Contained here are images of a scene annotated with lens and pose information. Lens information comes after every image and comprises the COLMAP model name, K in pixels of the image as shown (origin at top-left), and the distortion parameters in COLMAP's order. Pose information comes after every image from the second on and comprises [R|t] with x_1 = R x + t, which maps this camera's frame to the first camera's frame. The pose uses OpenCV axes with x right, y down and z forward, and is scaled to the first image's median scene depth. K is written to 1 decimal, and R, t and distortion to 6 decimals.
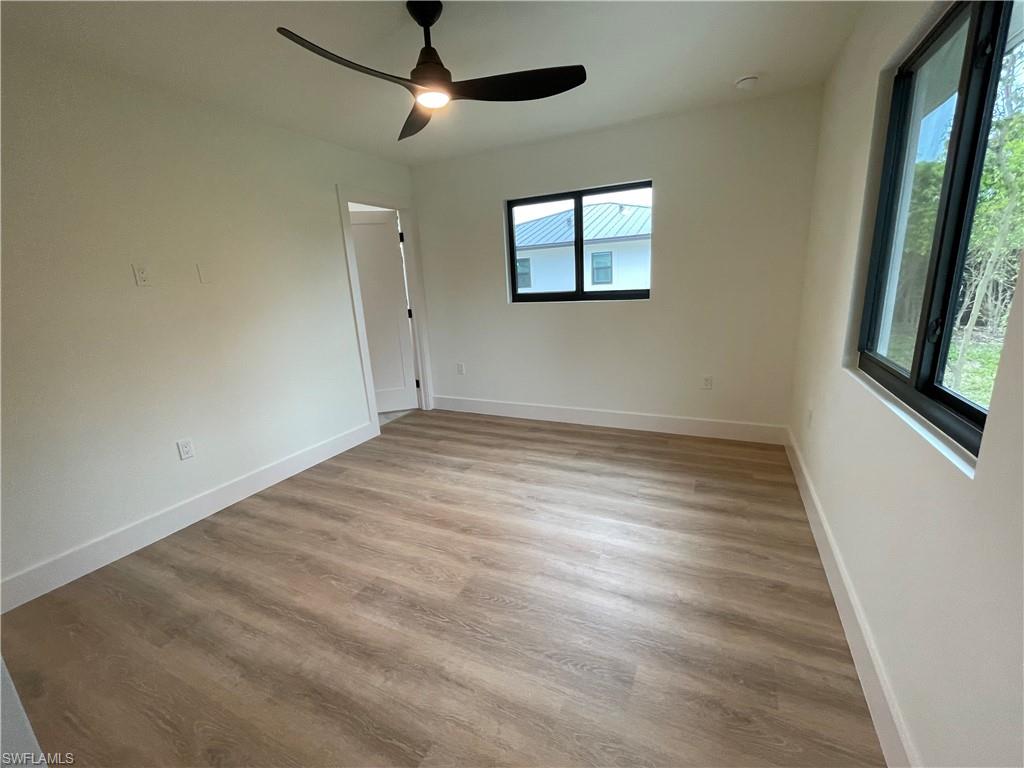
lens RADIAL K [[424.1, 0, 515.2], [0, 424.1, 382.6], [0, 0, 1]] dist [-0.002628, 0.000111]
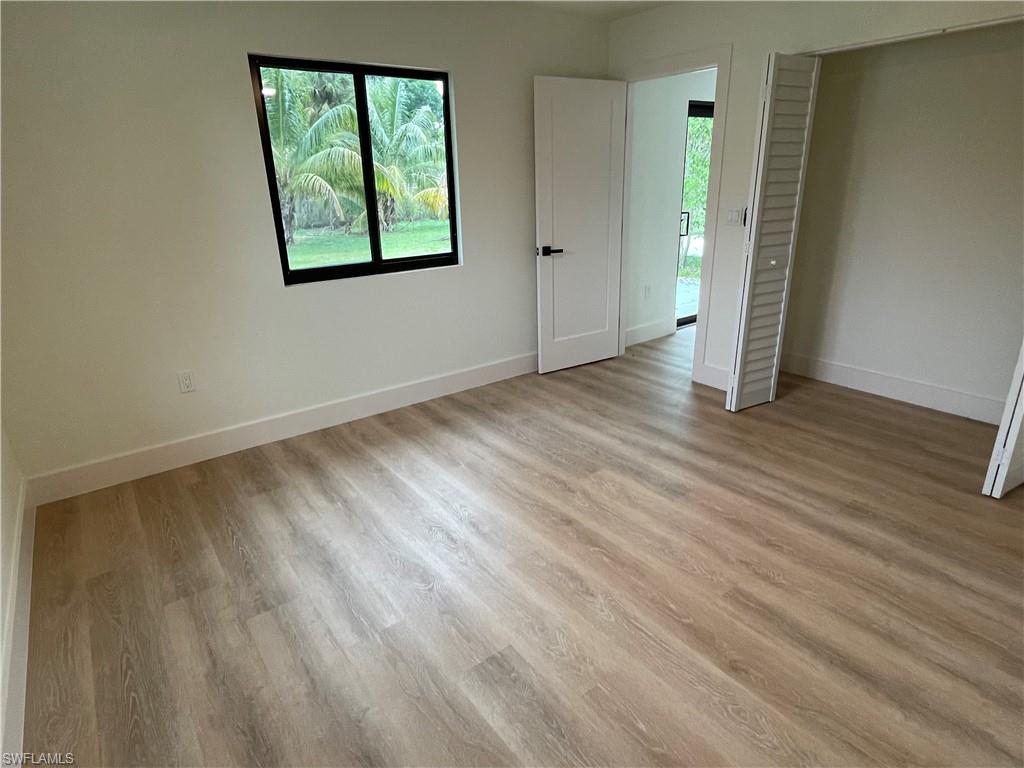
lens RADIAL K [[582.1, 0, 511.7], [0, 582.1, 379.7], [0, 0, 1]] dist [0.001305, 0.000219]
pose [[-0.886749, -0.081887, 0.454941, -0.476820], [0.175536, 0.850809, 0.495289, -0.413749], [-0.427626, 0.519055, -0.740080, 1.637529]]
